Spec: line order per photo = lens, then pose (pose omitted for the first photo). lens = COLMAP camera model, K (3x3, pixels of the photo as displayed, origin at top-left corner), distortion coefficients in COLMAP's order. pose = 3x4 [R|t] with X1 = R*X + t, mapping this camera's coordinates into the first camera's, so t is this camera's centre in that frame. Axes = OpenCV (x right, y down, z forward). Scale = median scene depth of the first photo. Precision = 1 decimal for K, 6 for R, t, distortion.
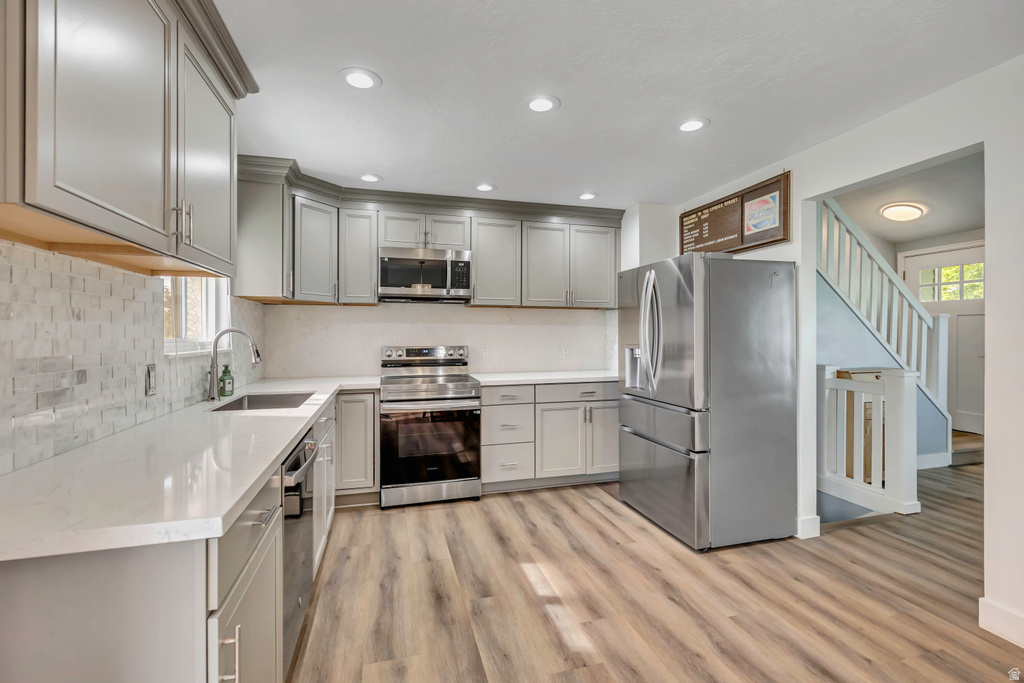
lens RADIAL K [[454.5, 0, 514.5], [0, 454.5, 336.4], [0, 0, 1]] dist [-0.003402, 0.001850]
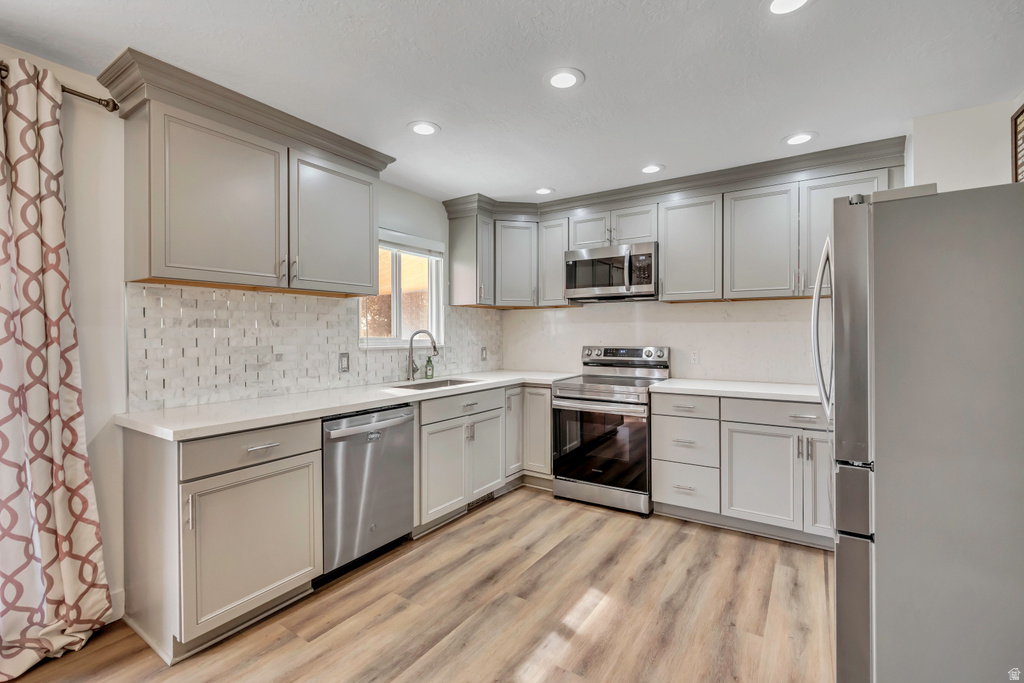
lens RADIAL K [[454.5, 0, 508.6], [0, 454.5, 337.8], [0, 0, 1]] dist [-0.003402, 0.001850]
pose [[0.651024, 0.005319, -0.759039, 0.446724], [-0.002406, 0.999985, 0.004943, -0.000906], [0.759053, -0.001392, 0.651027, 0.218293]]
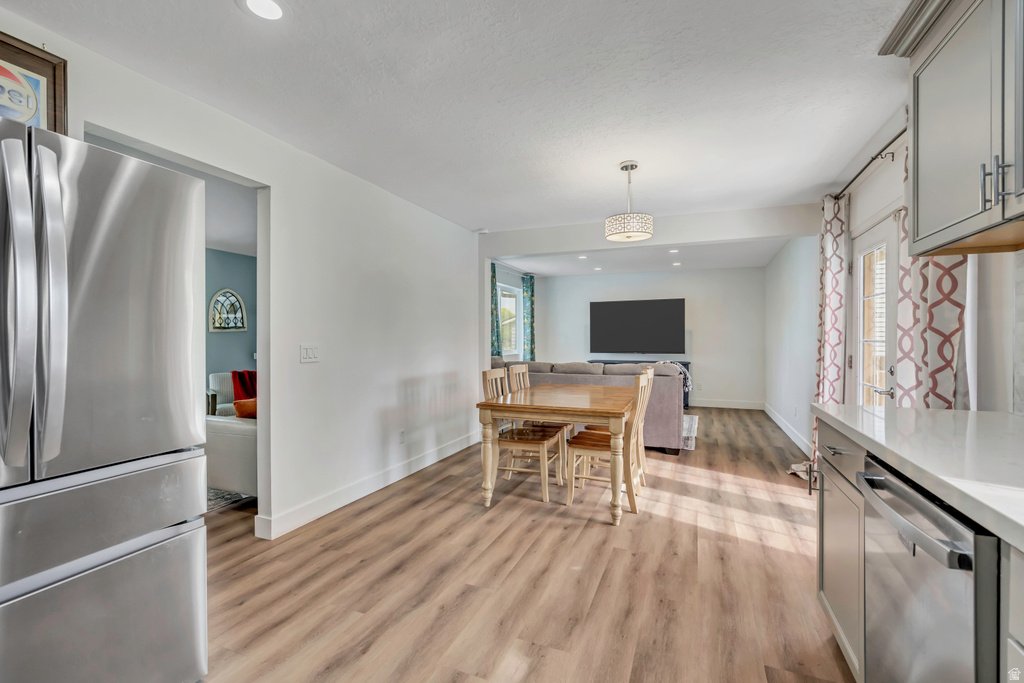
lens RADIAL K [[454.5, 0, 517.2], [0, 454.5, 342.3], [0, 0, 1]] dist [-0.003402, 0.001850]
pose [[-0.793168, -0.002651, 0.608997, -0.226295], [0.006552, 0.999895, 0.012886, 0.019623], [-0.608967, 0.014211, -0.793068, 0.949315]]
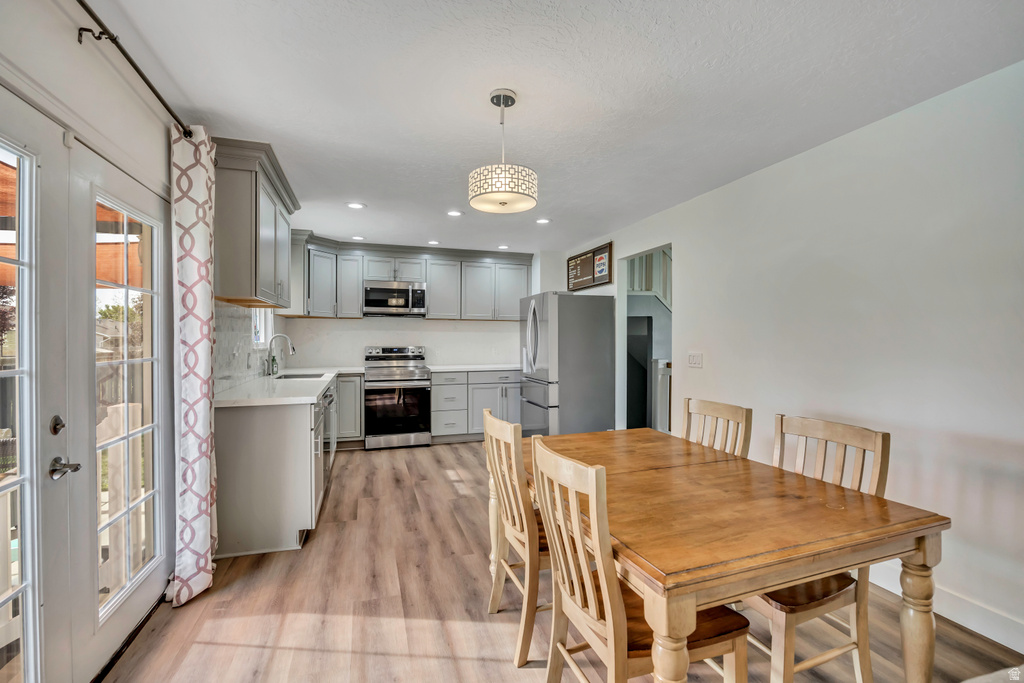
lens RADIAL K [[454.5, 0, 512.3], [0, 454.5, 345.2], [0, 0, 1]] dist [-0.003402, 0.001850]
pose [[0.999368, 0.002972, 0.035431, 0.152884], [-0.003335, 0.999943, 0.010179, 0.002166], [-0.035399, -0.010291, 0.999320, -0.566625]]
